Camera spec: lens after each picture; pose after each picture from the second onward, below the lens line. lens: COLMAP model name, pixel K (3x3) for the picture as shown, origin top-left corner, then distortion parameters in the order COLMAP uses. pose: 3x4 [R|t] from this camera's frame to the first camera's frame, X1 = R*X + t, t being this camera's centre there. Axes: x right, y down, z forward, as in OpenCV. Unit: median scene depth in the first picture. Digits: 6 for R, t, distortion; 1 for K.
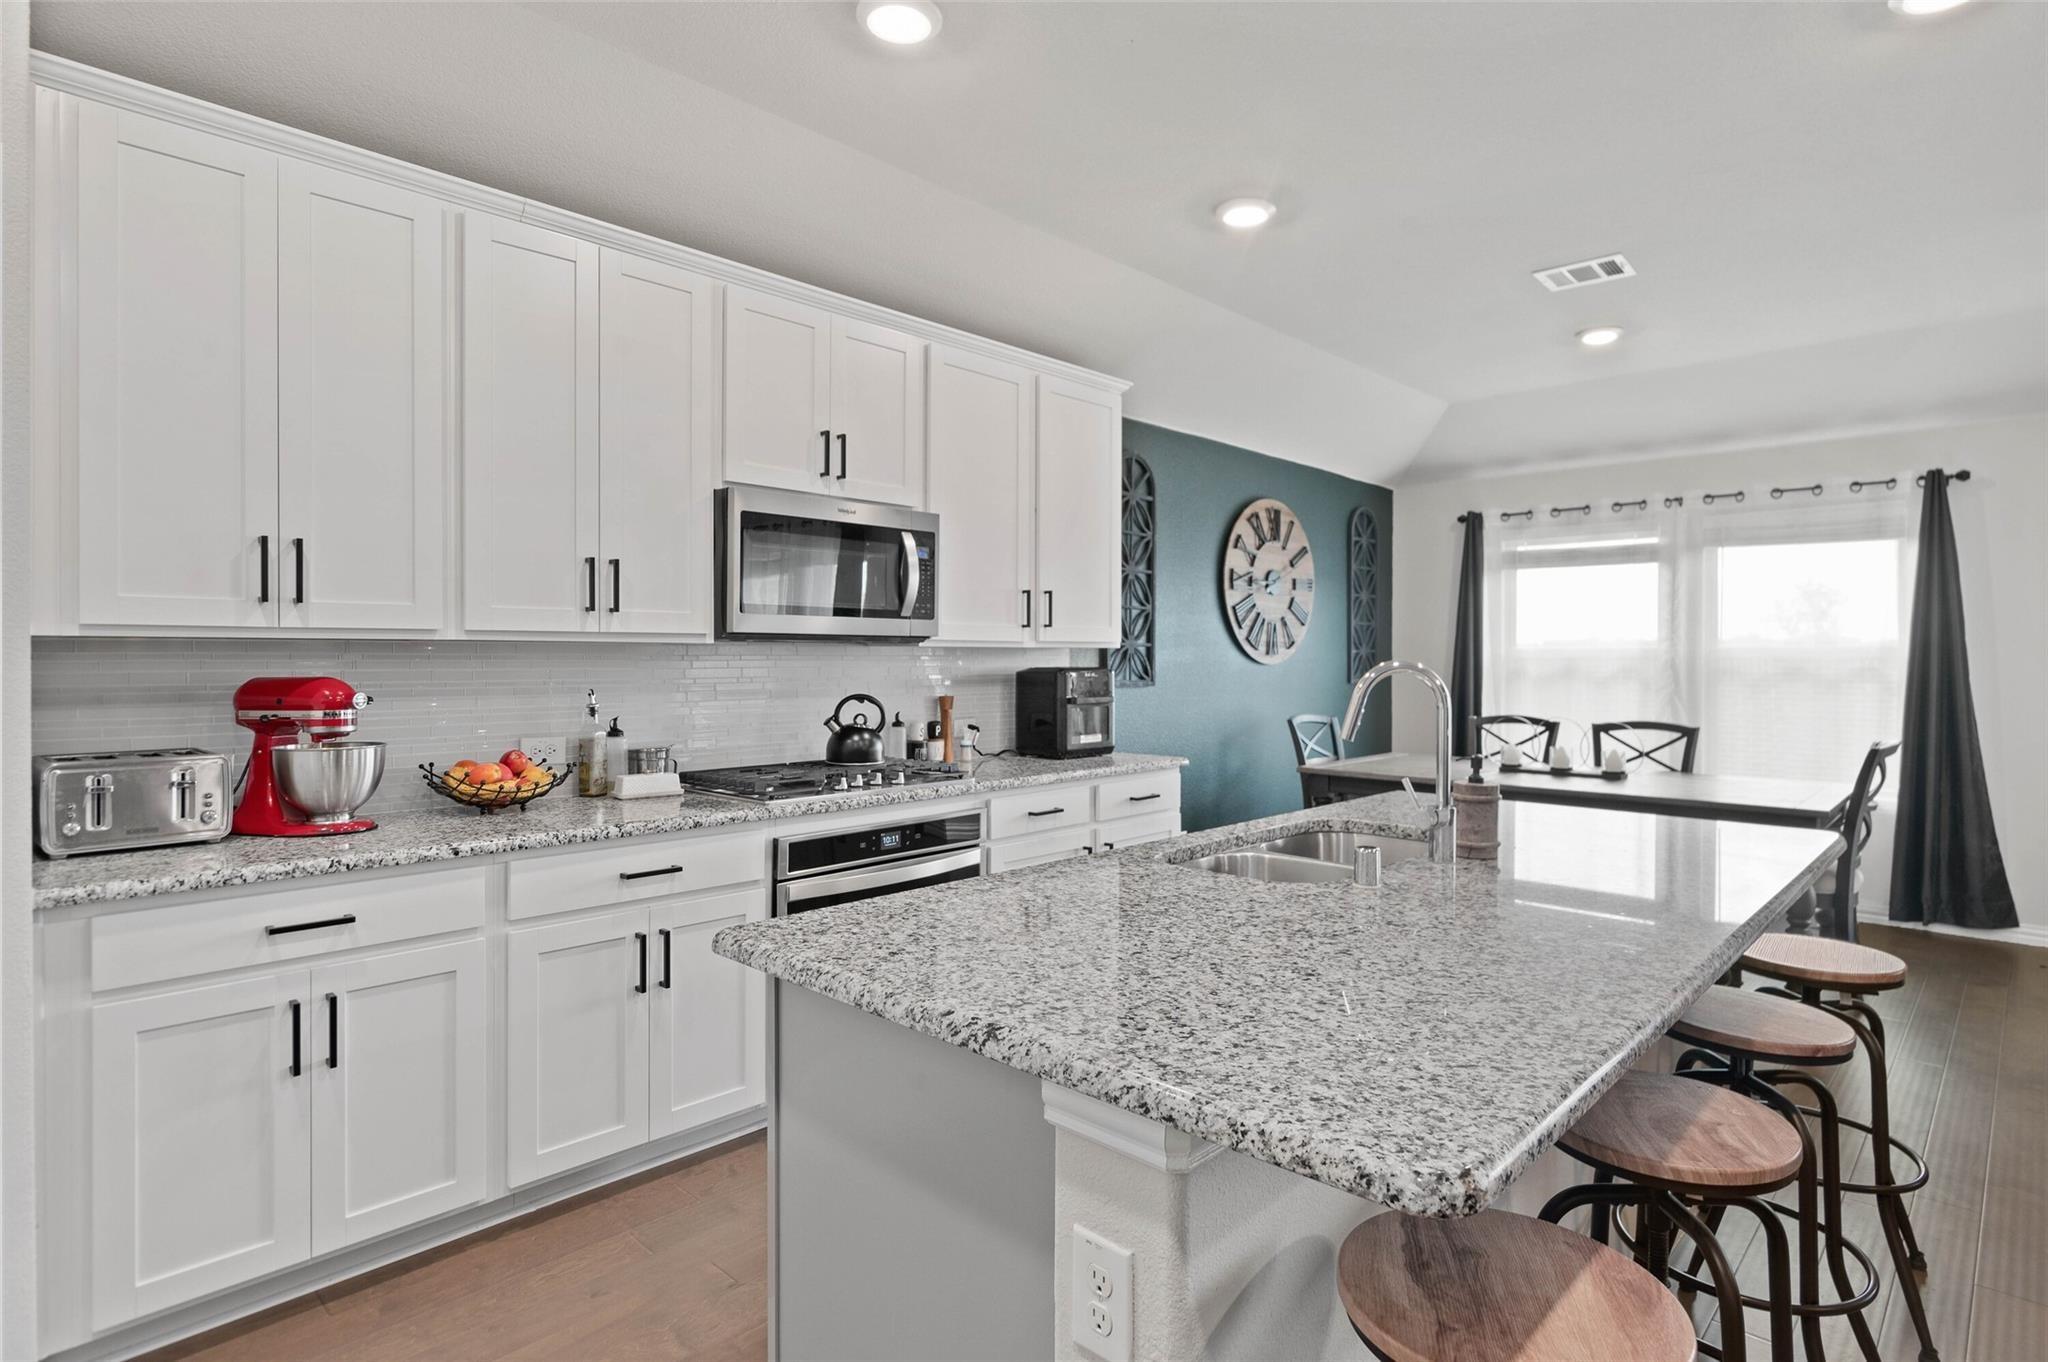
lens RADIAL K [[1018.5, 0, 1026.5], [0, 1018.5, 682.6], [0, 0, 1]] dist [0.000251, 0.000821]
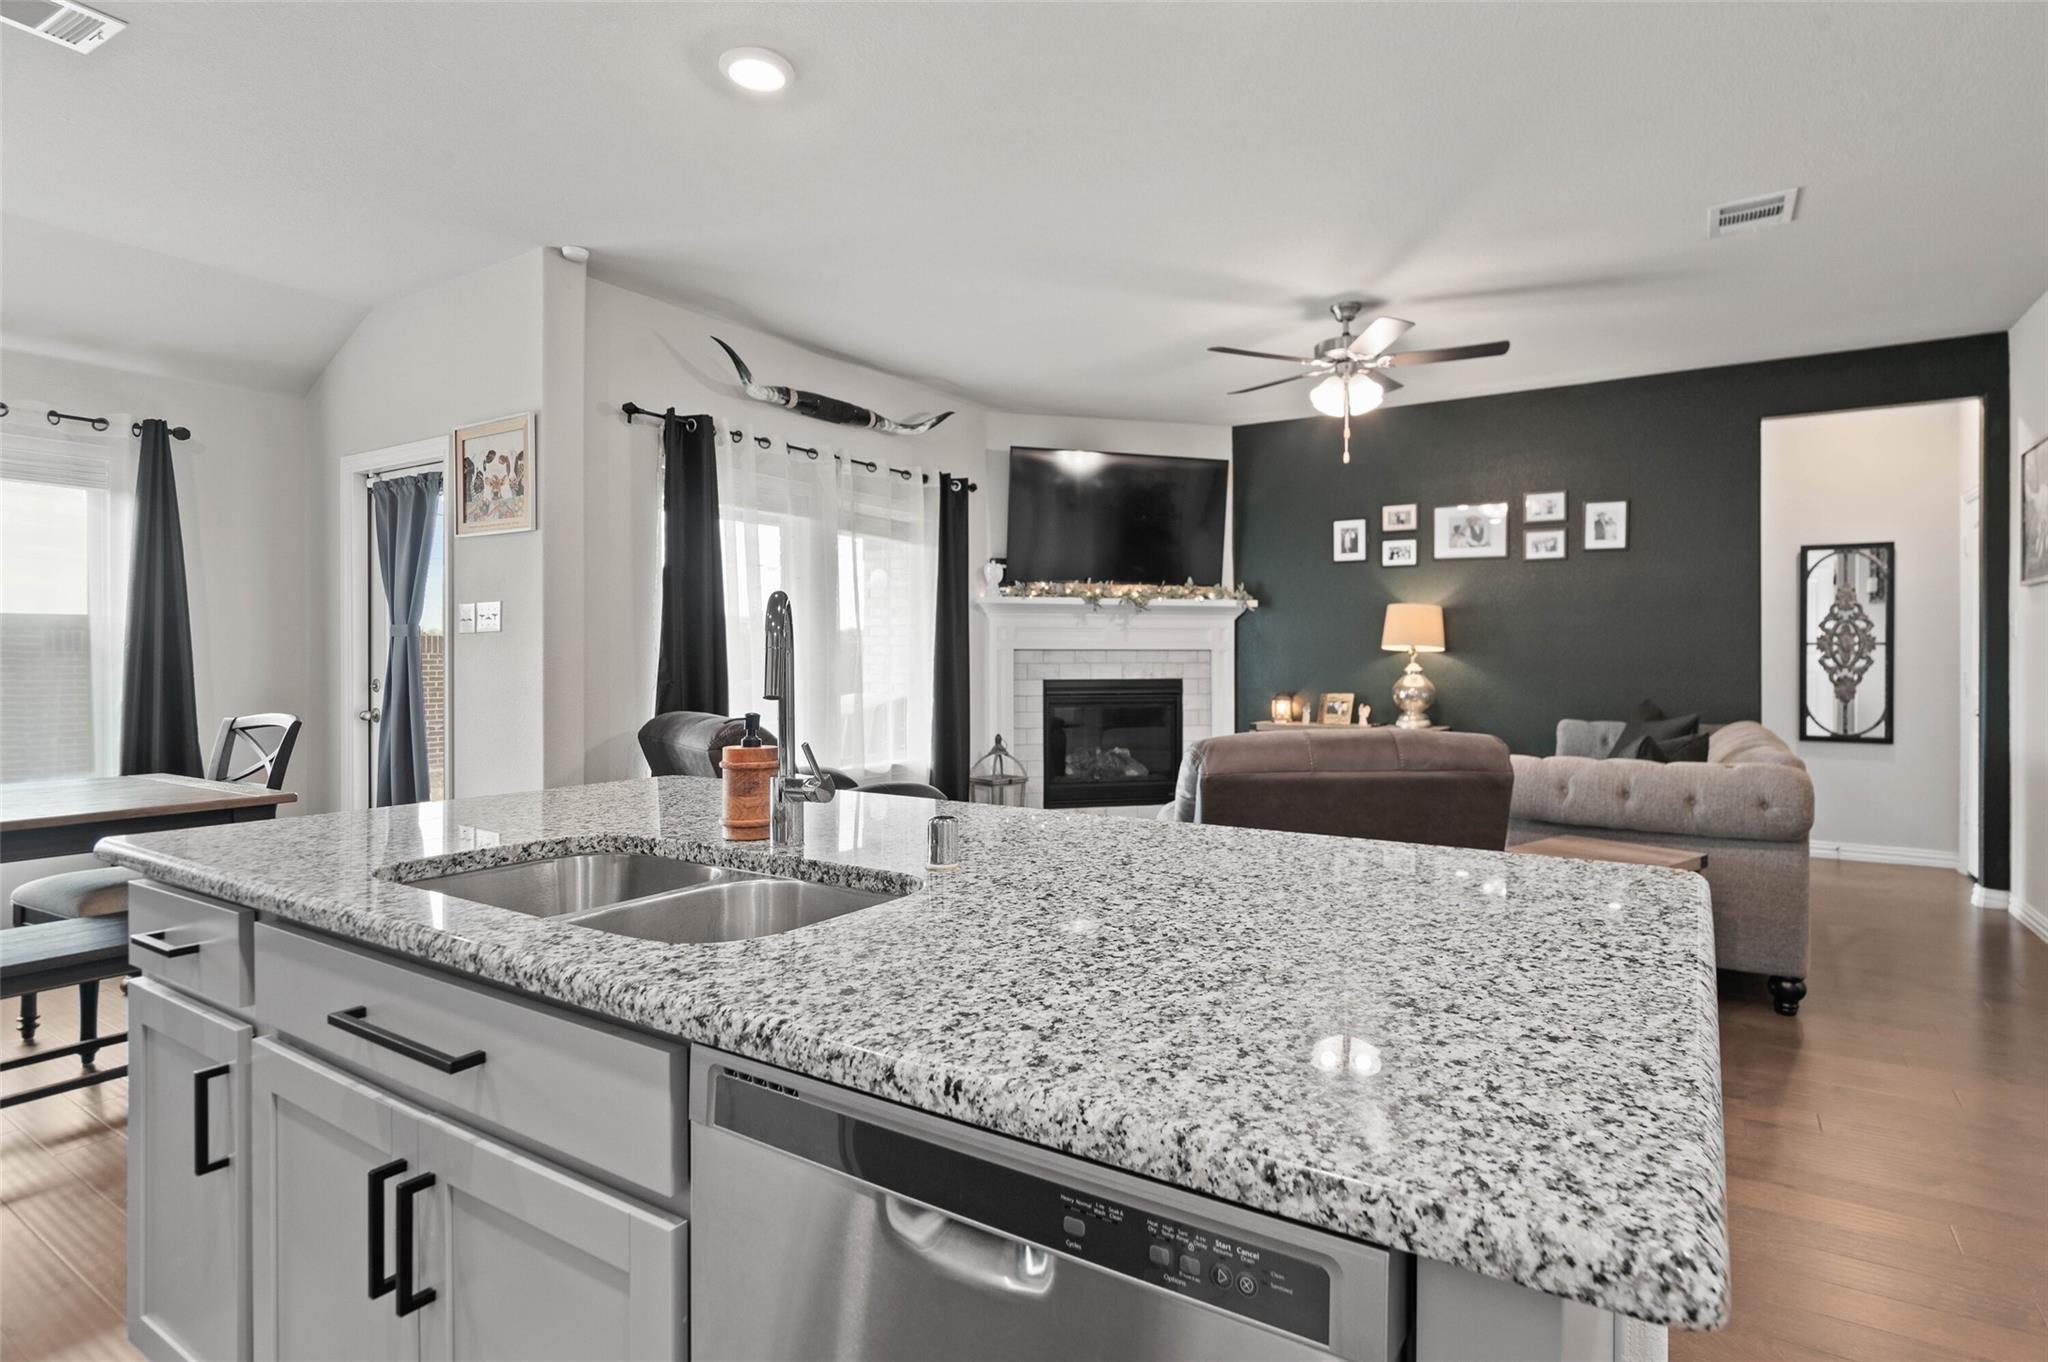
lens RADIAL K [[1082.9, 0, 1023.5], [0, 1082.9, 665.8], [0, 0, 1]] dist [-0.015614, 0.001054]
pose [[-0.218290, -0.008033, 0.975851, -0.635723], [0.020230, 0.999714, 0.012754, 0.039114], [-0.975674, 0.022526, -0.218065, 1.372560]]
